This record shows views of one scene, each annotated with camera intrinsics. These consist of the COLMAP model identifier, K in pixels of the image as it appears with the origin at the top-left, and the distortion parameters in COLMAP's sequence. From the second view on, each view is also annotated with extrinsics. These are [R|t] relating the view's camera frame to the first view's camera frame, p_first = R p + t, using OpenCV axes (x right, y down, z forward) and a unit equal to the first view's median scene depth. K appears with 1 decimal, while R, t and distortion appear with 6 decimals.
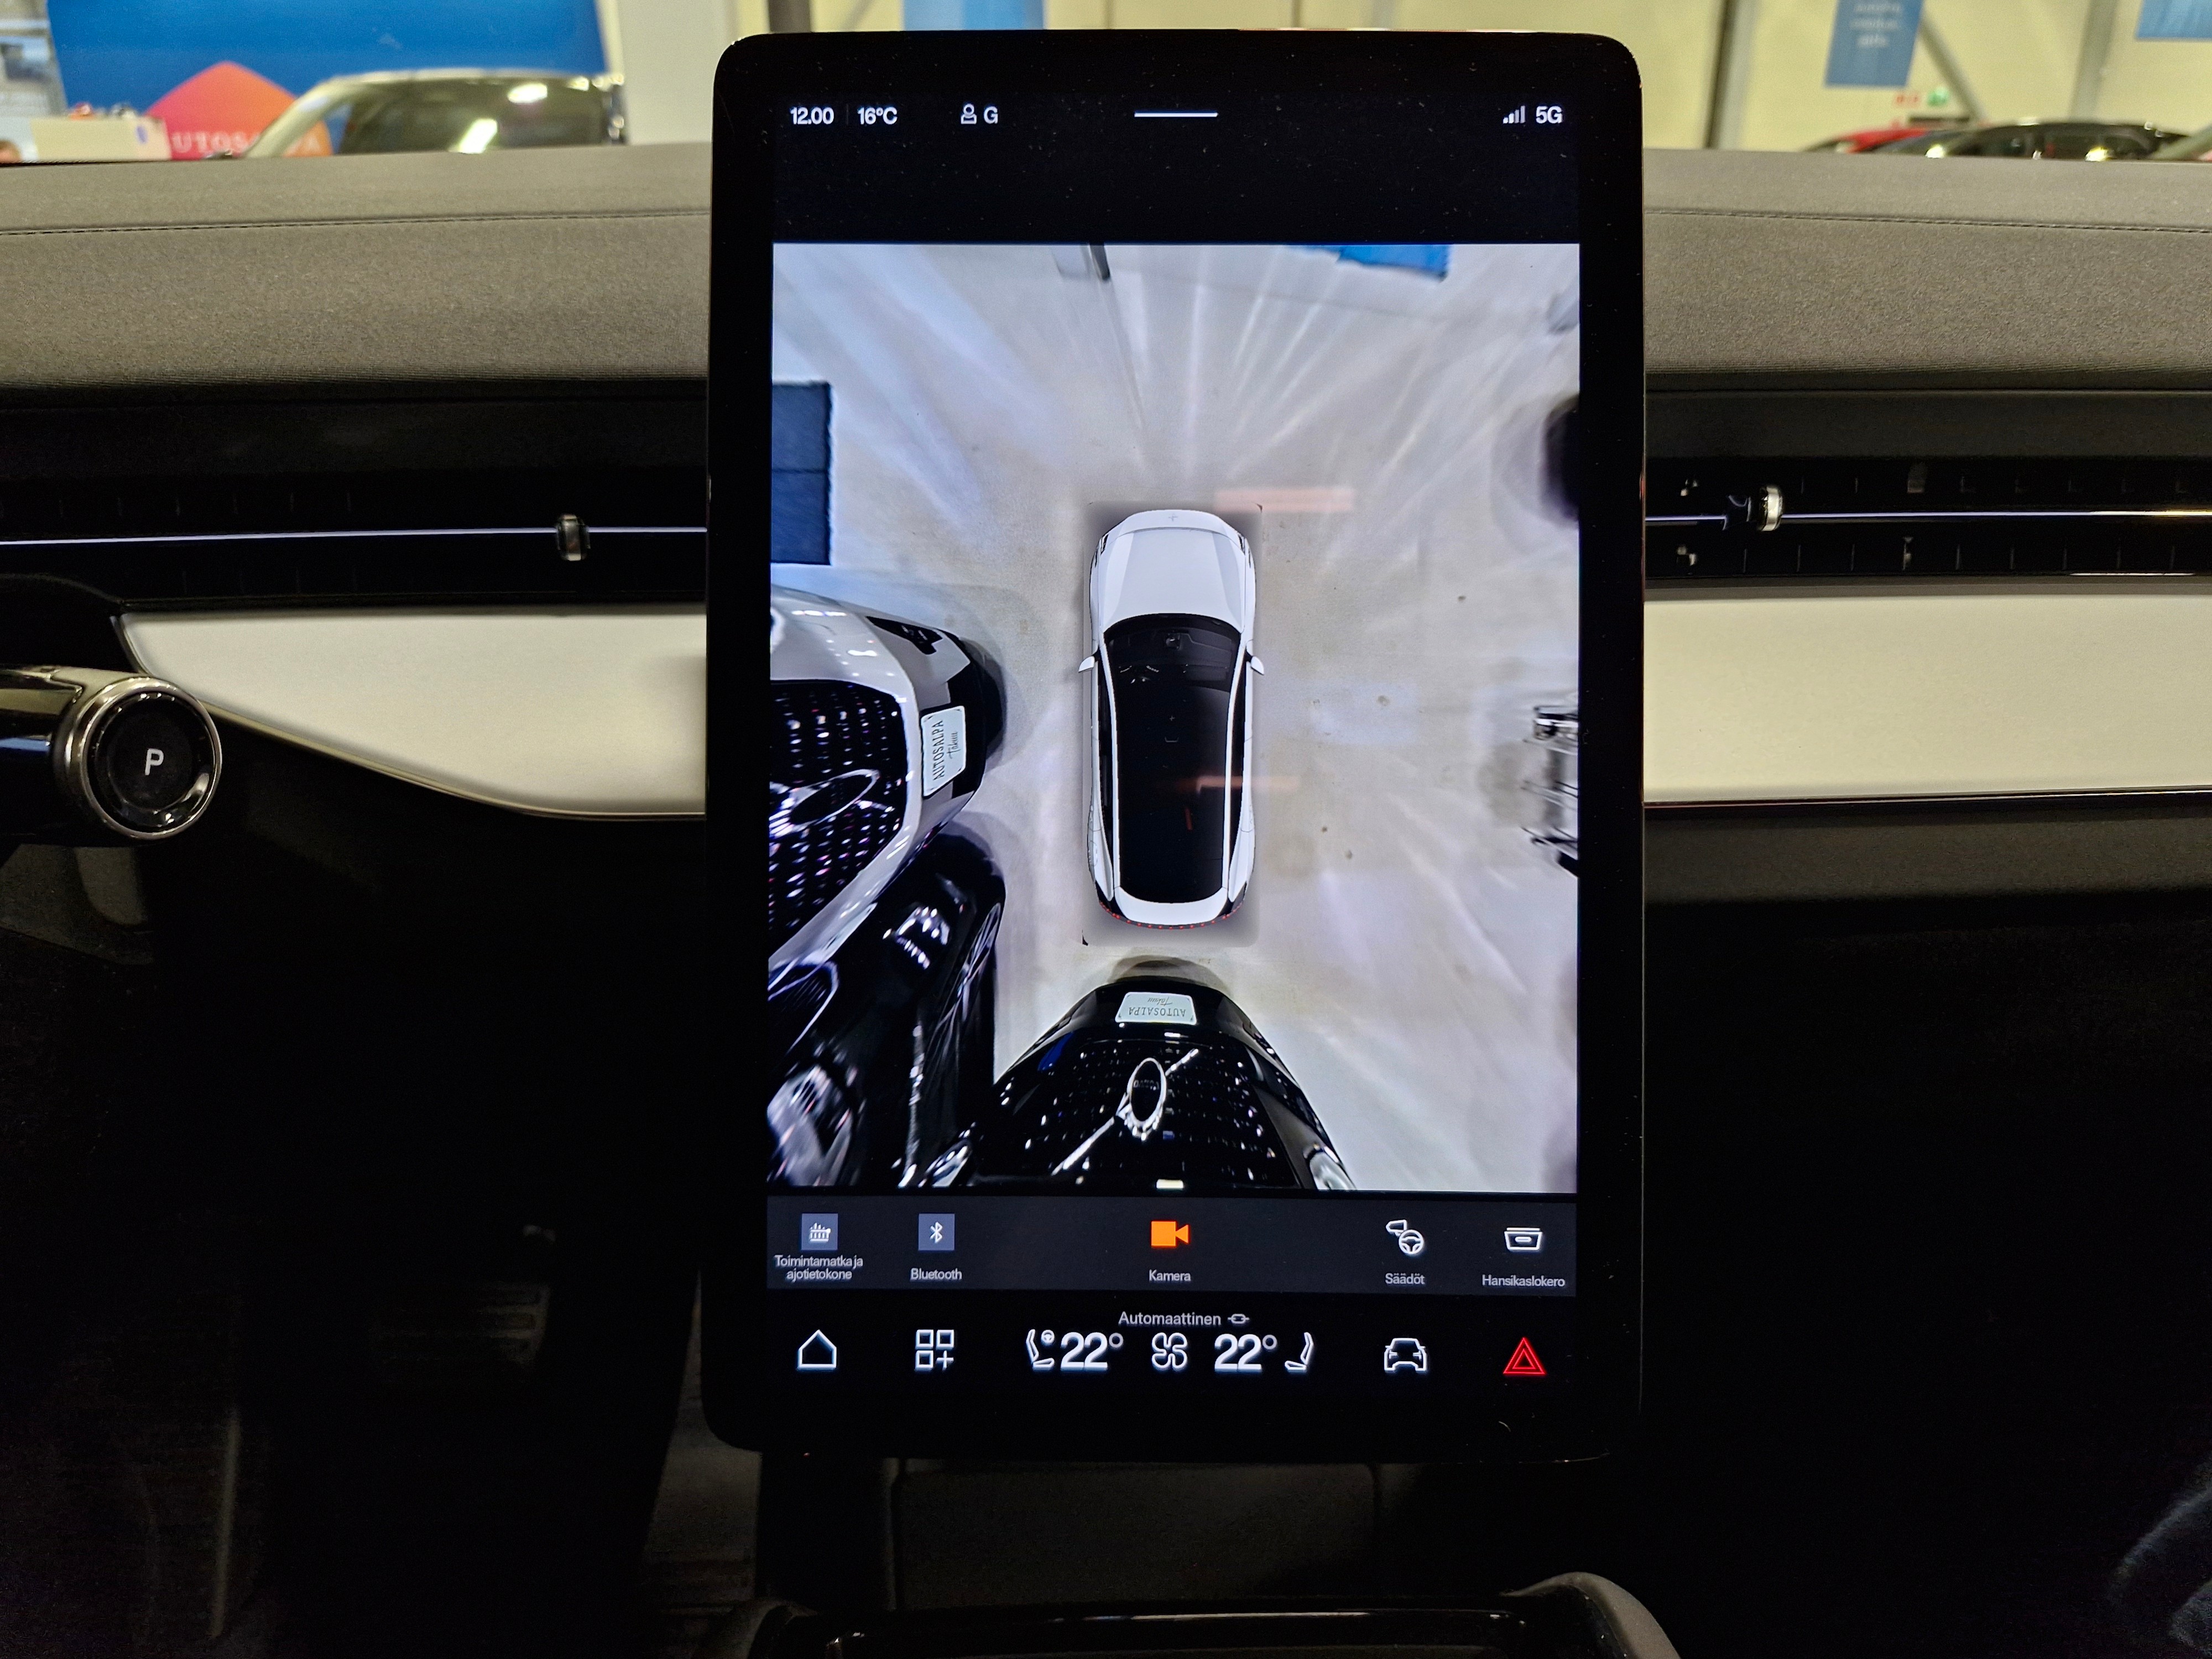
lens RADIAL K [[1510.9, 0, 1071.0], [0, 1510.9, 871.8], [0, 0, 1]] dist [0.036784, -0.039115]
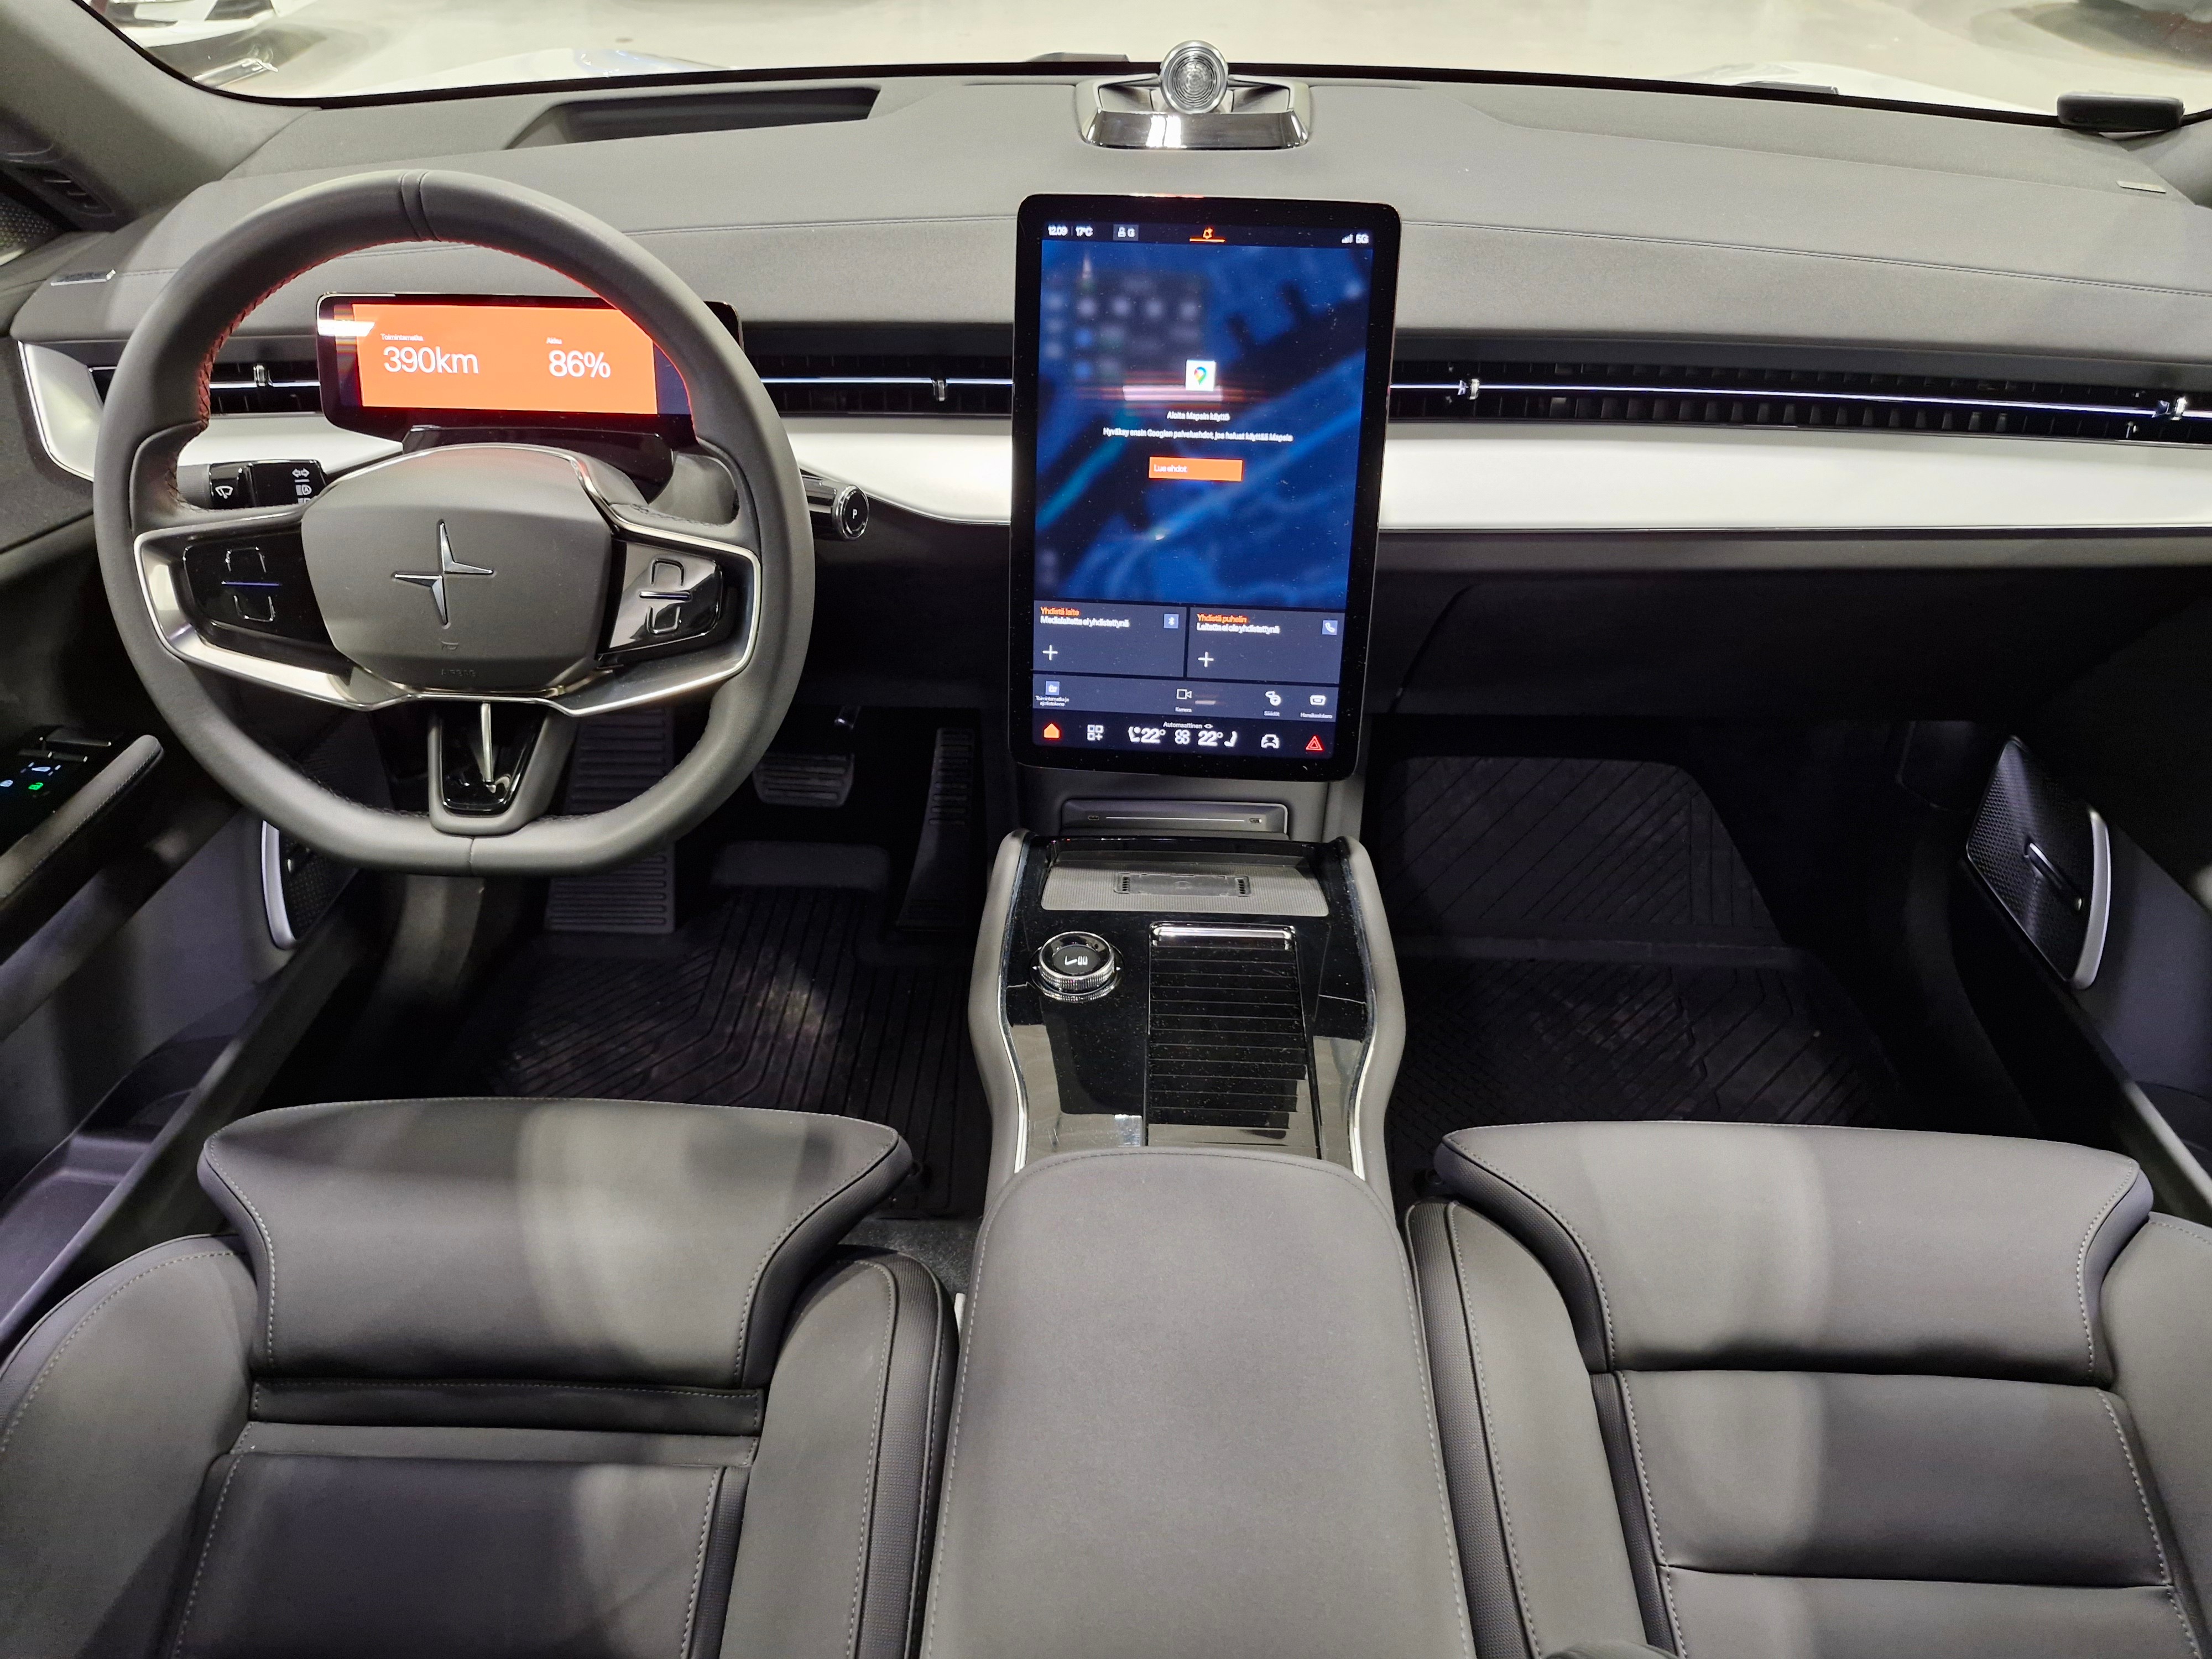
lens RADIAL K [[1484.7, 0, 1111.6], [0, 1484.7, 881.4], [0, 0, 1]] dist [0.031335, -0.037313]
pose [[0.998394, 0.042437, -0.037535, 0.046169], [-0.029155, 0.952906, 0.301863, -0.214559], [0.048578, -0.300283, 0.952612, -1.483652]]
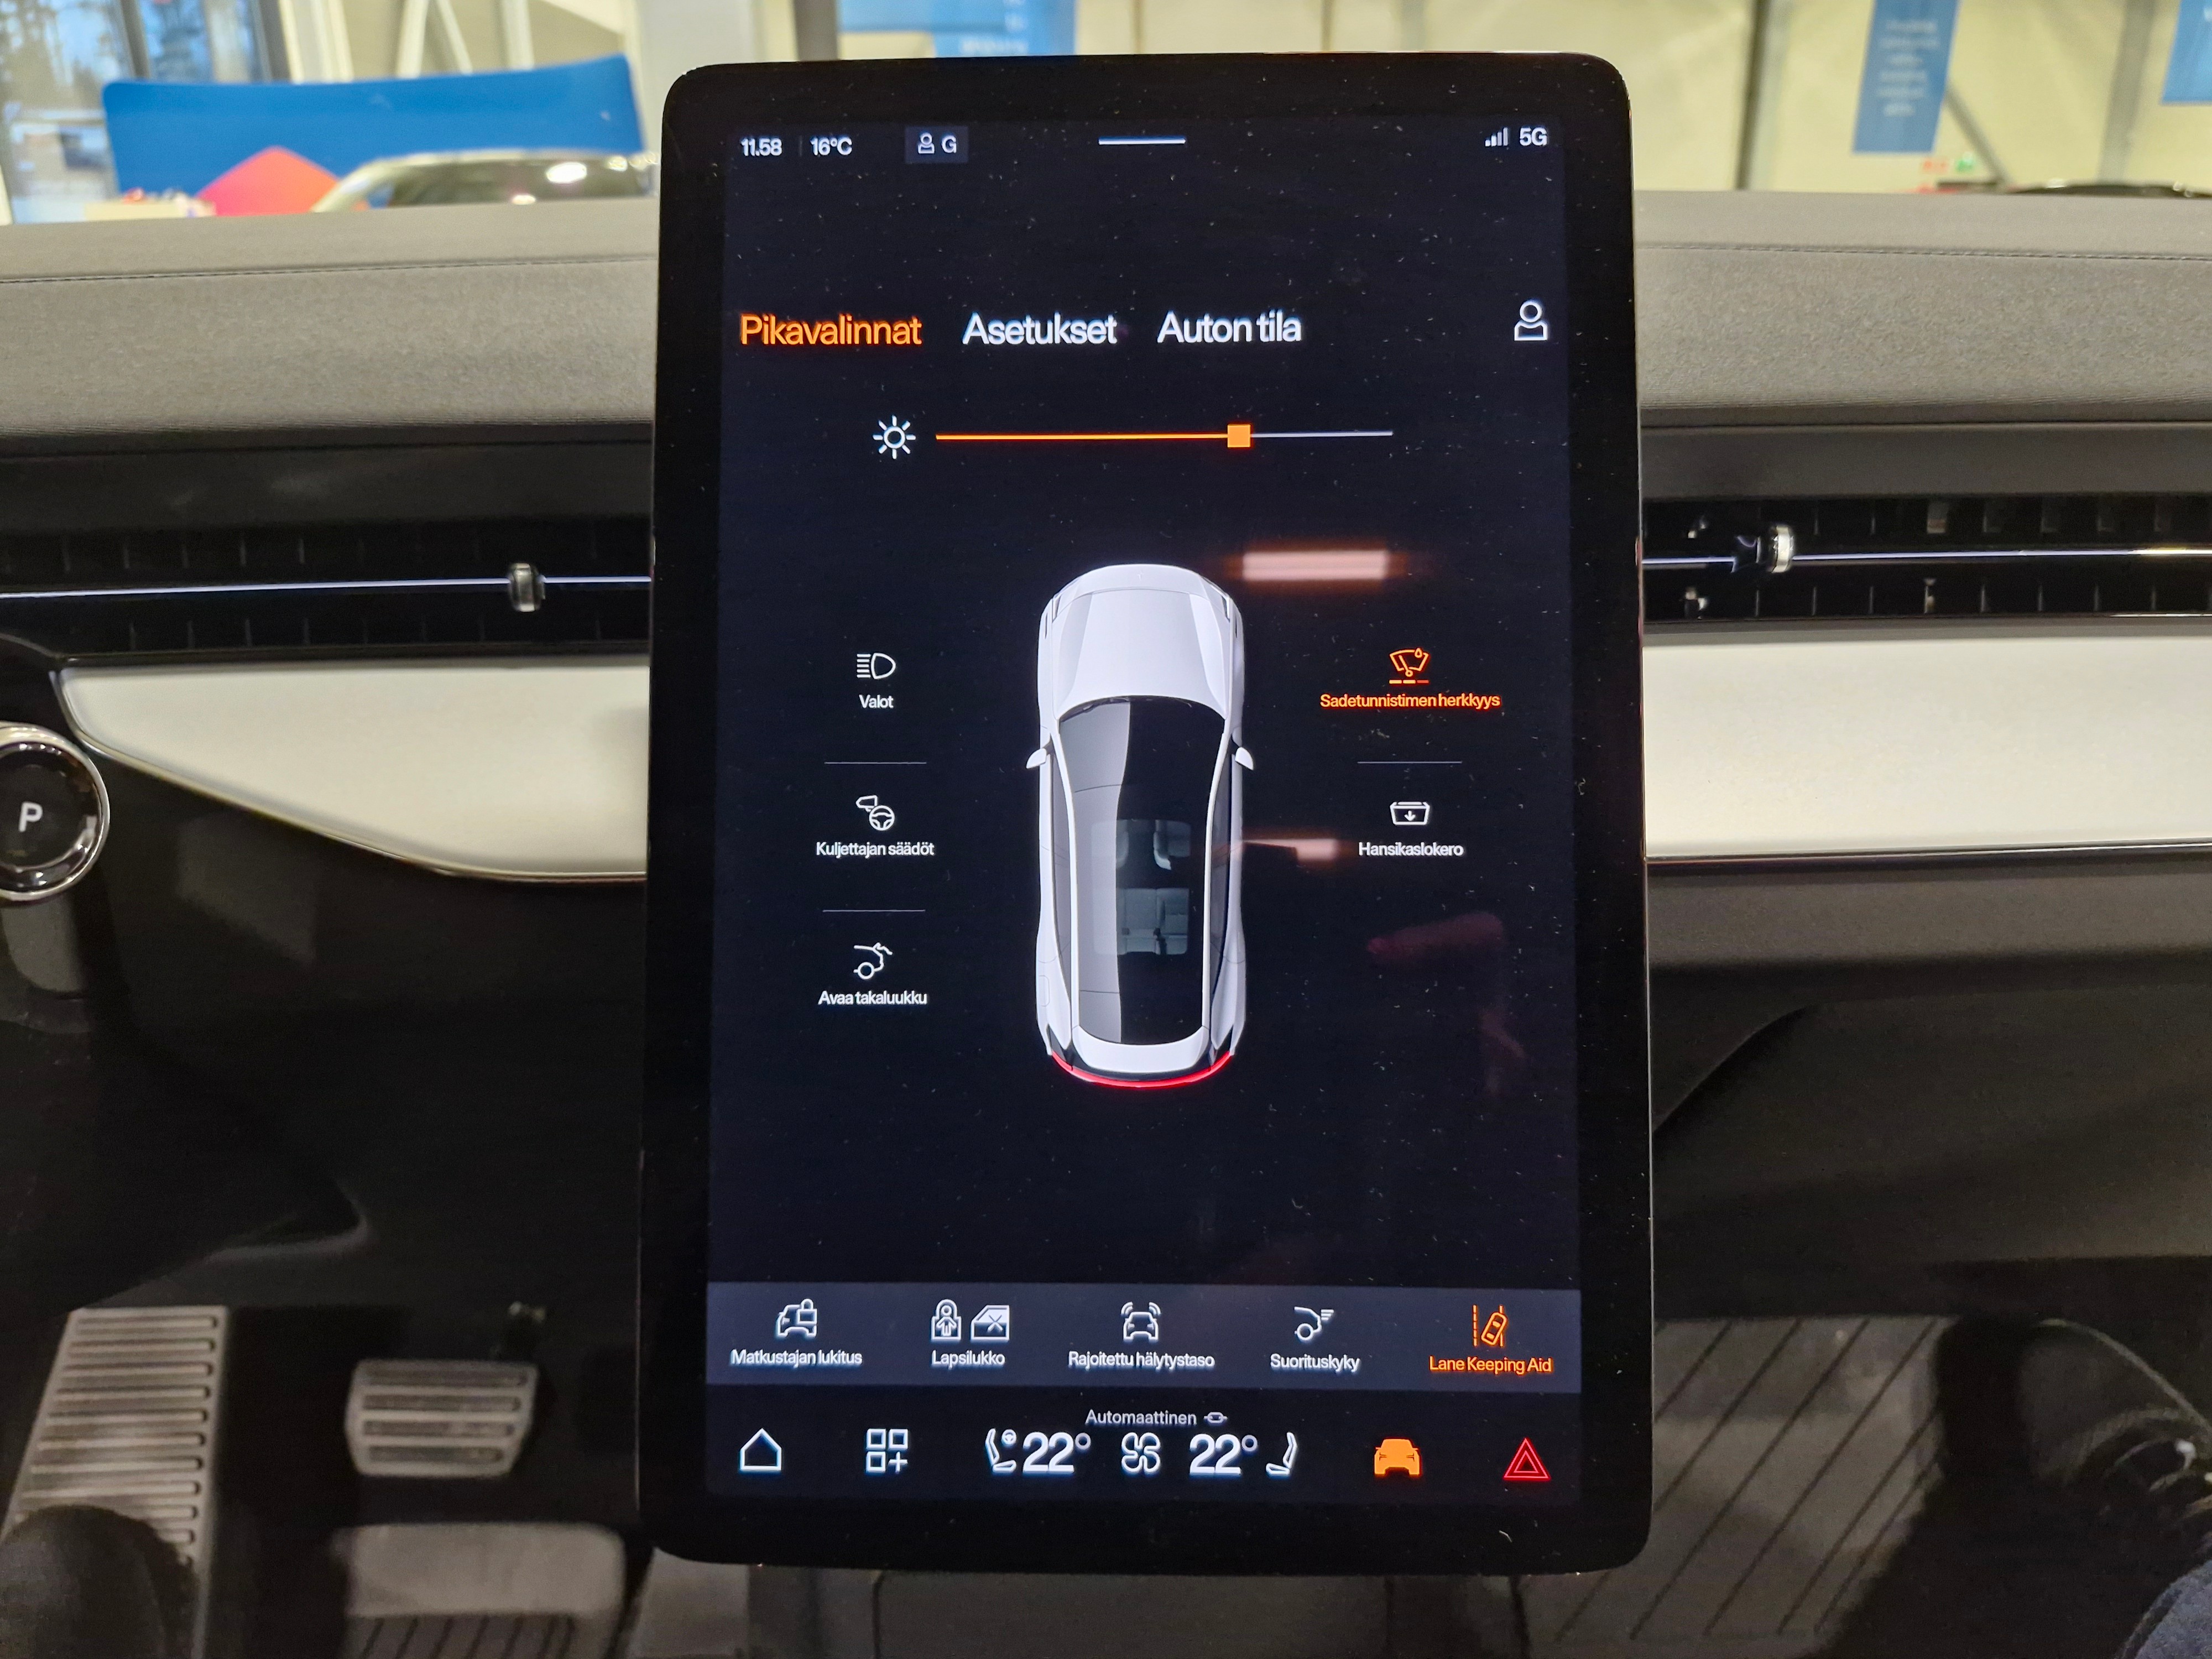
lens RADIAL K [[1484.7, 0, 1111.6], [0, 1484.7, 881.4], [0, 0, 1]] dist [0.031335, -0.037313]
pose [[0.999869, -0.003788, -0.015705, 0.058751], [0.003162, 0.999206, -0.039704, 0.004350], [0.015843, 0.039649, 0.999088, 0.075132]]
